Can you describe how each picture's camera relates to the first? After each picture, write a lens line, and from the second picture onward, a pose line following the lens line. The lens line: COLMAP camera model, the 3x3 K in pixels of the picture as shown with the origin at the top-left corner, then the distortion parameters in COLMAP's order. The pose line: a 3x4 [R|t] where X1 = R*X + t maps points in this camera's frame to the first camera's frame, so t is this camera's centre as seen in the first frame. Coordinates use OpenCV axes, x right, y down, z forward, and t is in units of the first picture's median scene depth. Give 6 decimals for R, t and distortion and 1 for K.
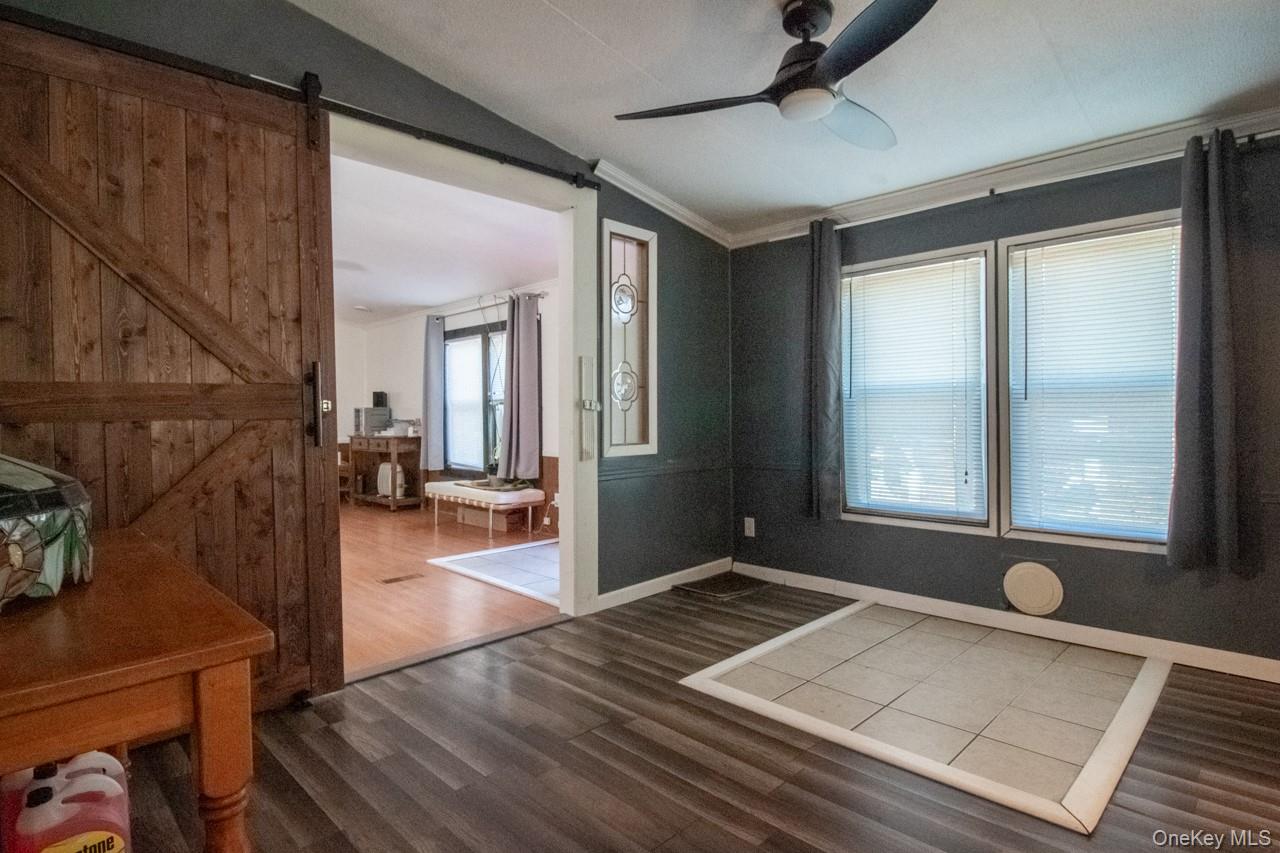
lens RADIAL K [[664.7, 0, 640.0], [0, 664.7, 426.5], [0, 0, 1]] dist [-0.000113, -0.000374]
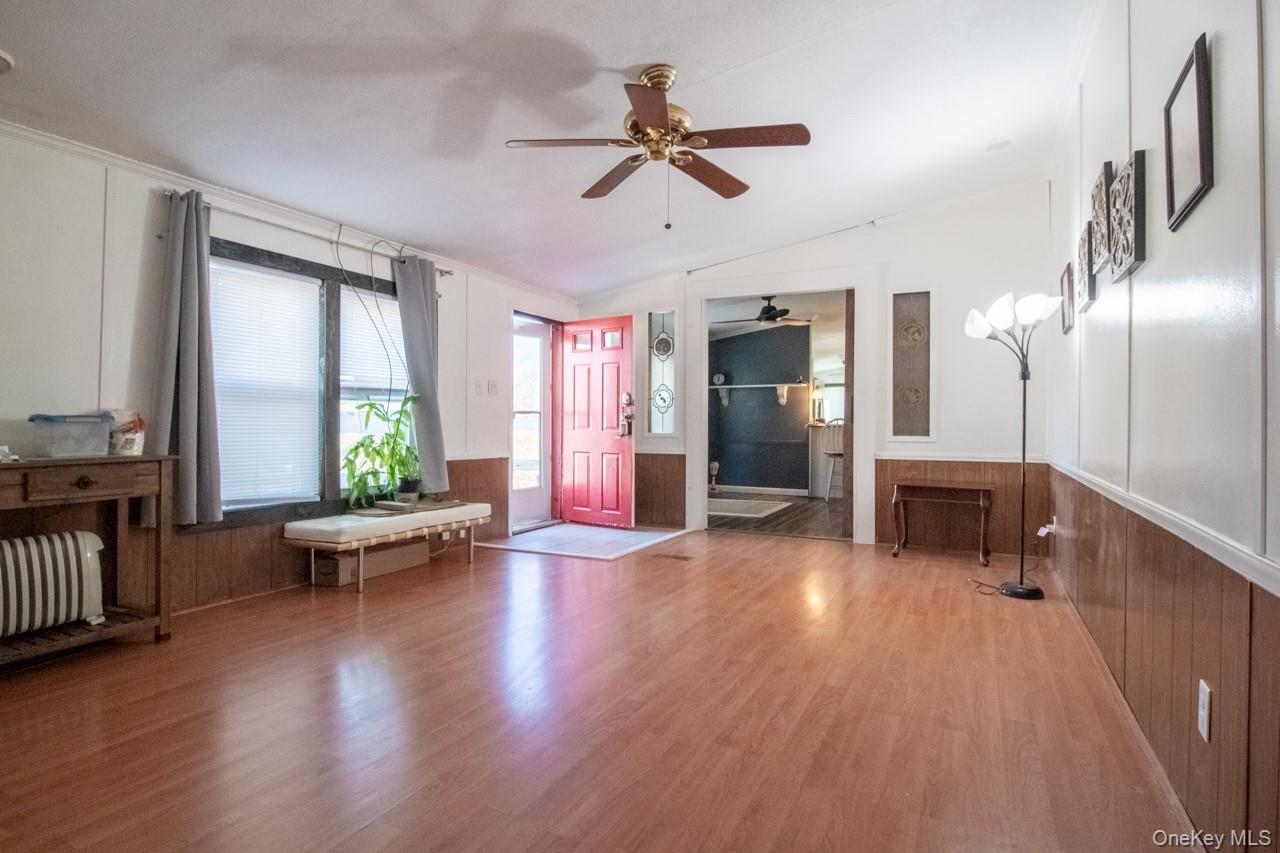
lens RADIAL K [[664.7, 0, 640.0], [0, 664.7, 426.5], [0, 0, 1]] dist [-0.000113, -0.000374]
pose [[-0.312129, 0.002831, 0.950035, -0.949401], [0.016472, 0.999861, 0.002432, 0.002310], [-0.949897, 0.016408, -0.312133, 0.939003]]
